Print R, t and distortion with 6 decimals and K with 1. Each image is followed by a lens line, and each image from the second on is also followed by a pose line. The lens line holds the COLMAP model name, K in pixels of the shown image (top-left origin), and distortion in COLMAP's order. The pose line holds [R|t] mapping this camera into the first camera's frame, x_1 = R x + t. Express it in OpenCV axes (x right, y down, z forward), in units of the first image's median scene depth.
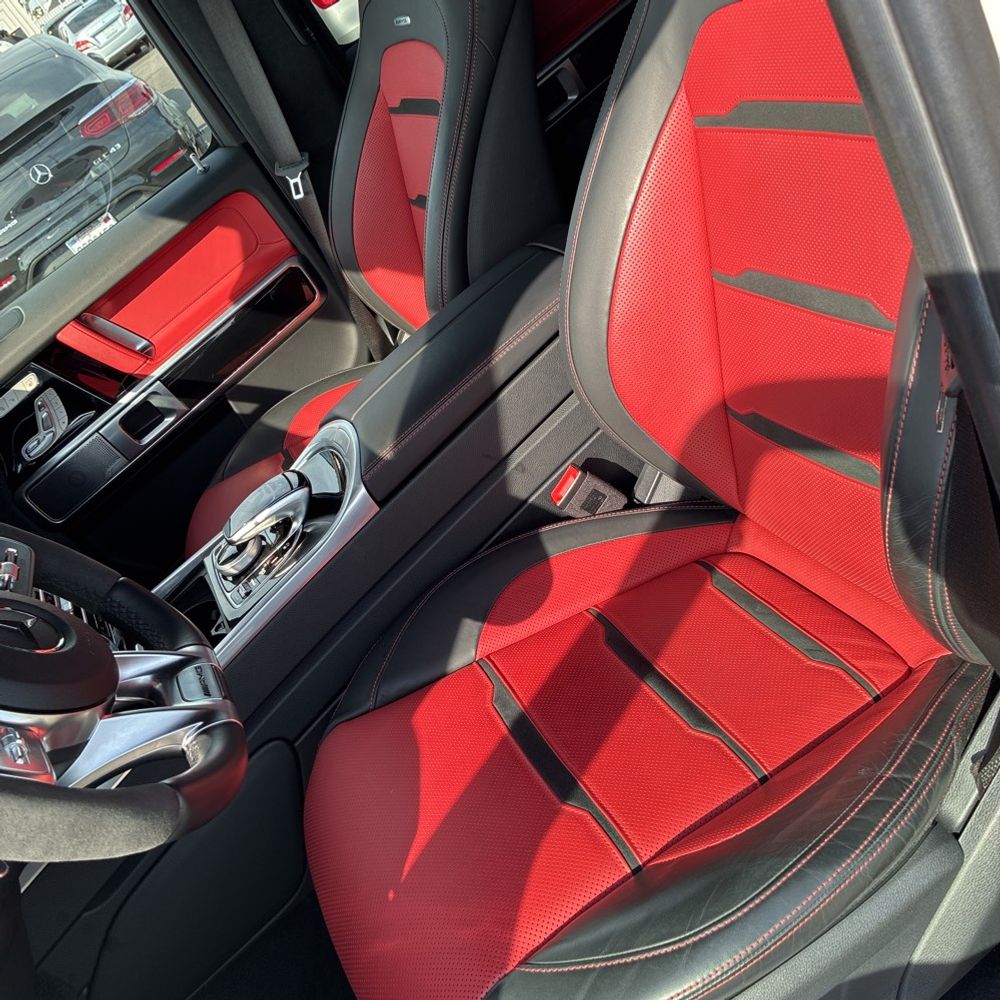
lens RADIAL K [[968.6, 0, 527.3], [0, 968.6, 499.7], [0, 0, 1]] dist [0.013515, -0.015849]
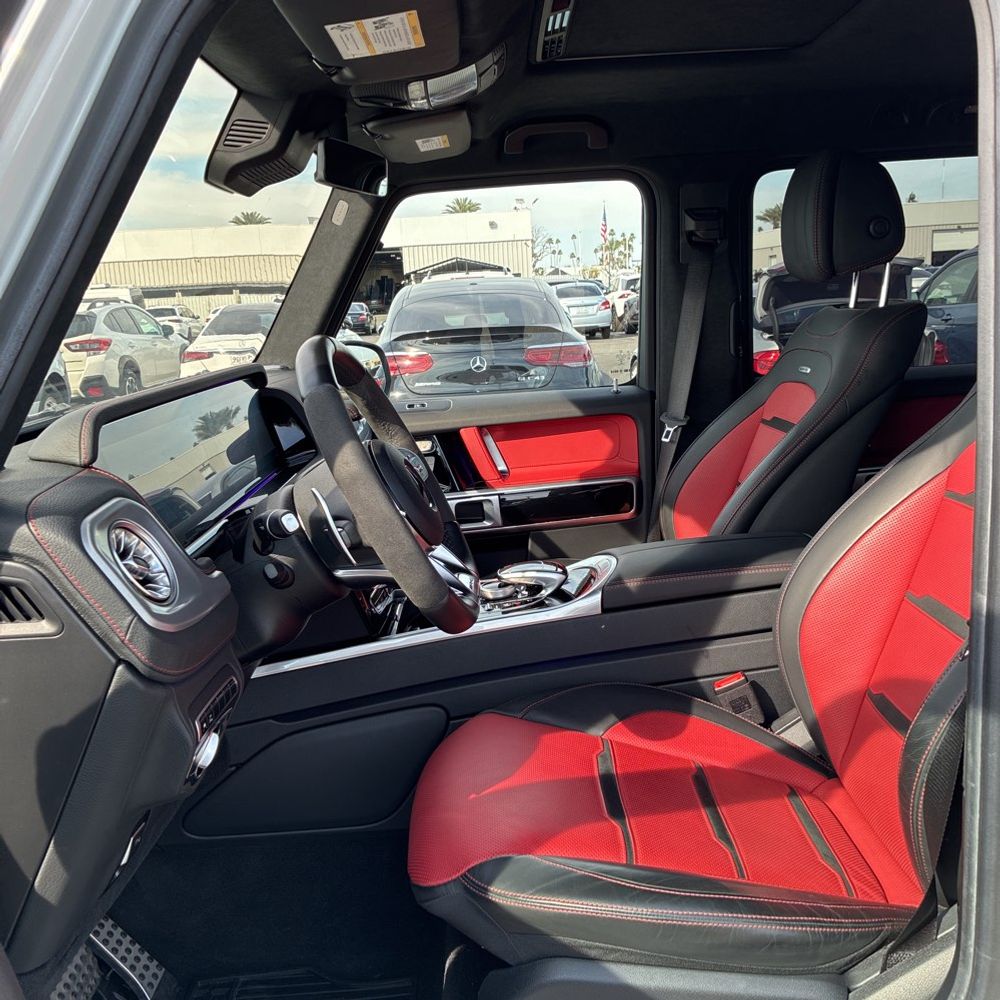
lens RADIAL K [[1028.8, 0, 500.0], [0, 1028.8, 500.0], [0, 0, 1]] dist [0.016073, -0.004373]
pose [[0.797176, 0.502226, -0.335080, 0.093389], [-0.586368, 0.776244, -0.231553, 0.204760], [0.143813, 0.381069, 0.913293, -0.272658]]
